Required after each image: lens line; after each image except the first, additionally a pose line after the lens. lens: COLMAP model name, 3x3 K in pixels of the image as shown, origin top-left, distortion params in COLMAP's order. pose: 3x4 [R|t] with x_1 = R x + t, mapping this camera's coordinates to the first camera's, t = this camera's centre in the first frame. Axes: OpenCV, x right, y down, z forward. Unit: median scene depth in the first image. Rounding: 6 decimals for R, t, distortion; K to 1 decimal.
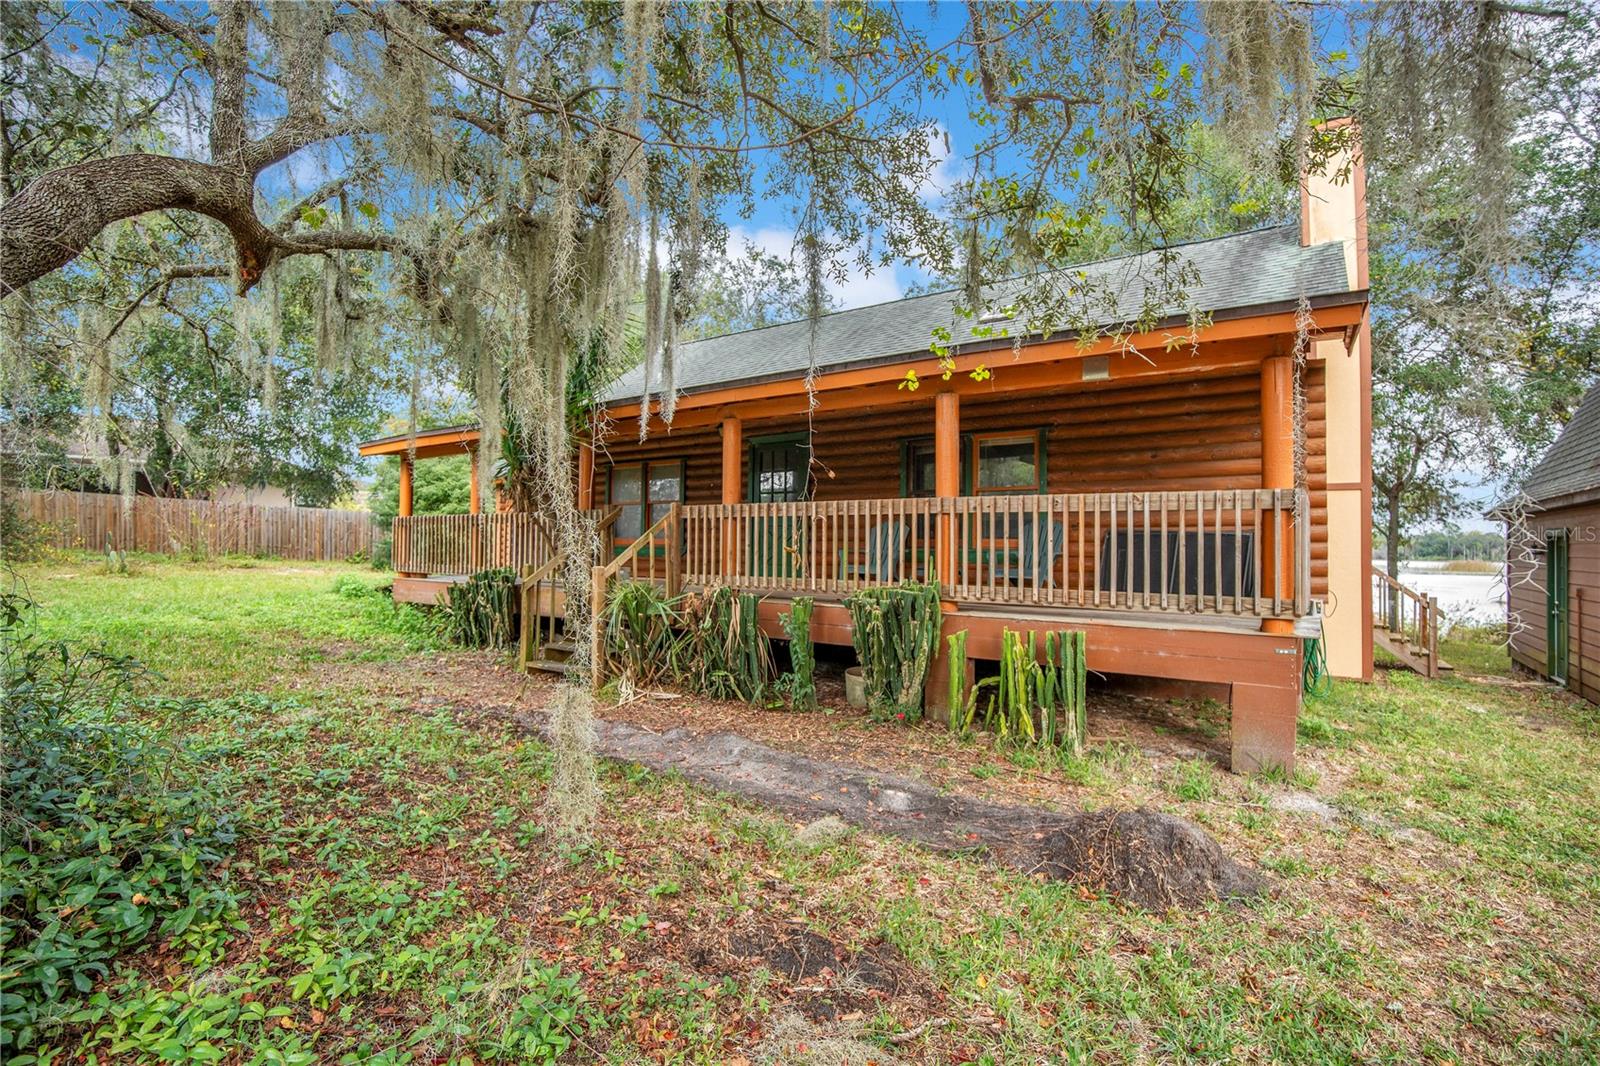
lens RADIAL K [[789.6, 0, 815.8], [0, 789.6, 534.9], [0, 0, 1]] dist [-0.019453, -0.000543]
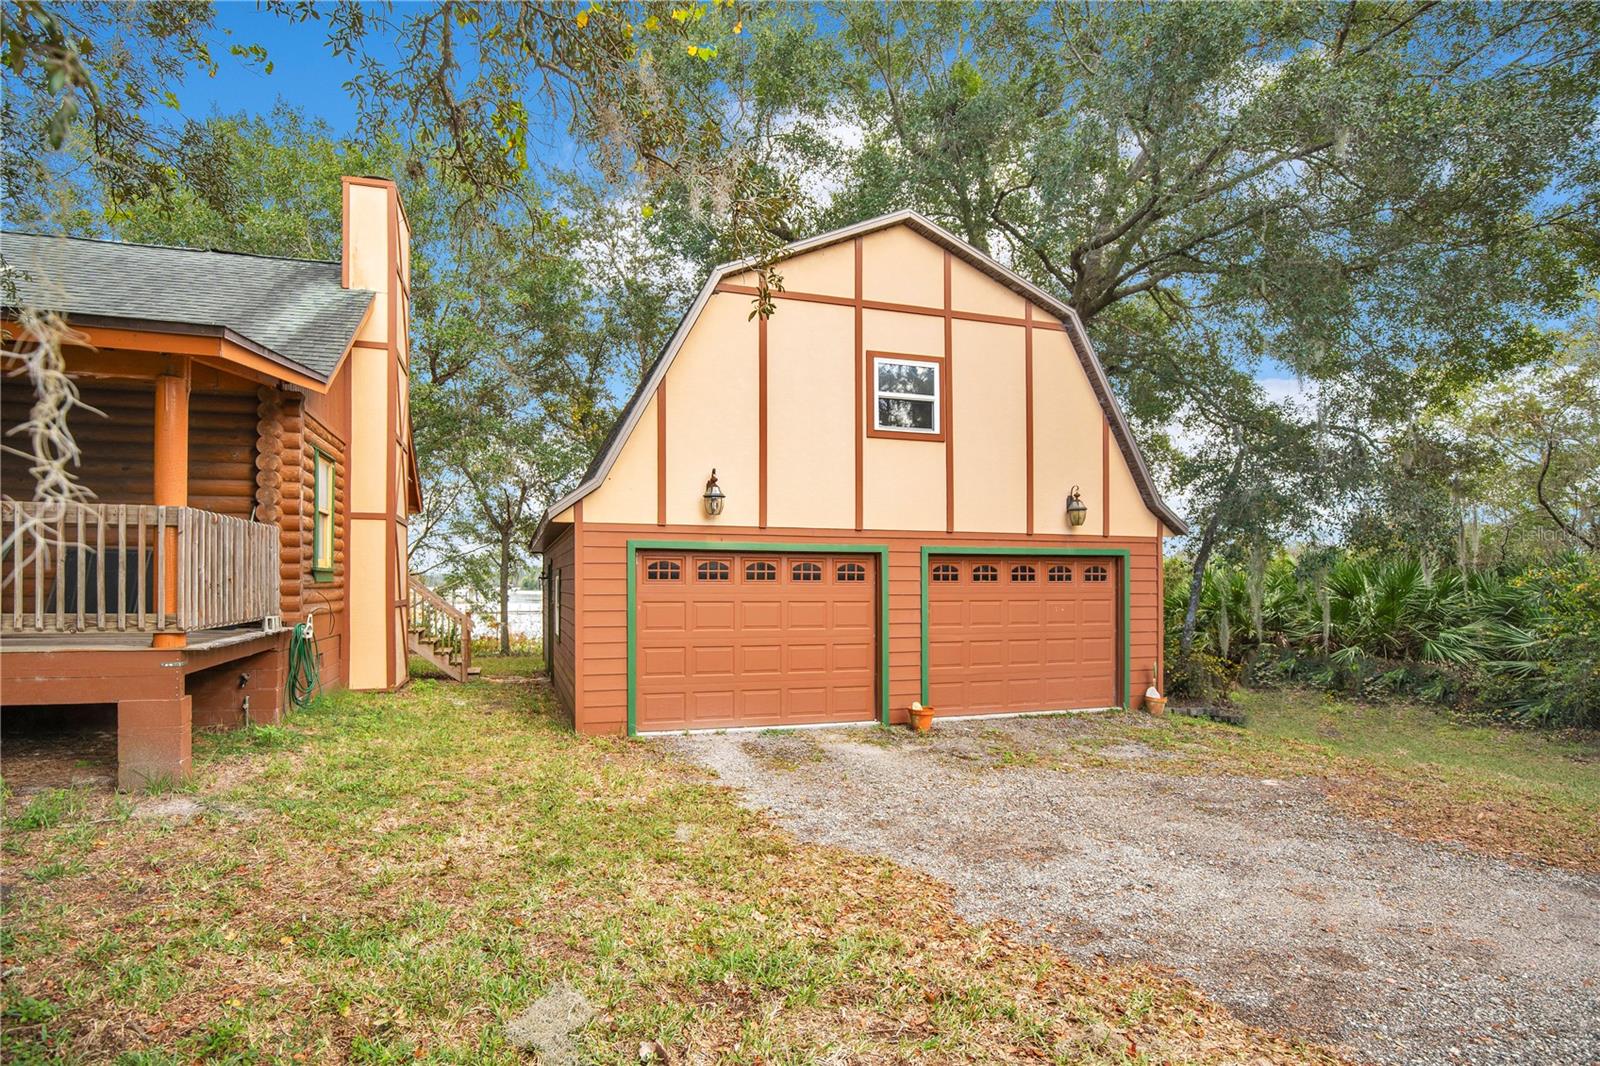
lens RADIAL K [[789.6, 0, 812.7], [0, 789.6, 579.3], [0, 0, 1]] dist [-0.019453, -0.000543]
pose [[0.608364, 0.000813, 0.793657, 0.198077], [-0.012836, 0.999879, 0.008815, 0.011142], [-0.793554, -0.015550, 0.608301, -0.188904]]
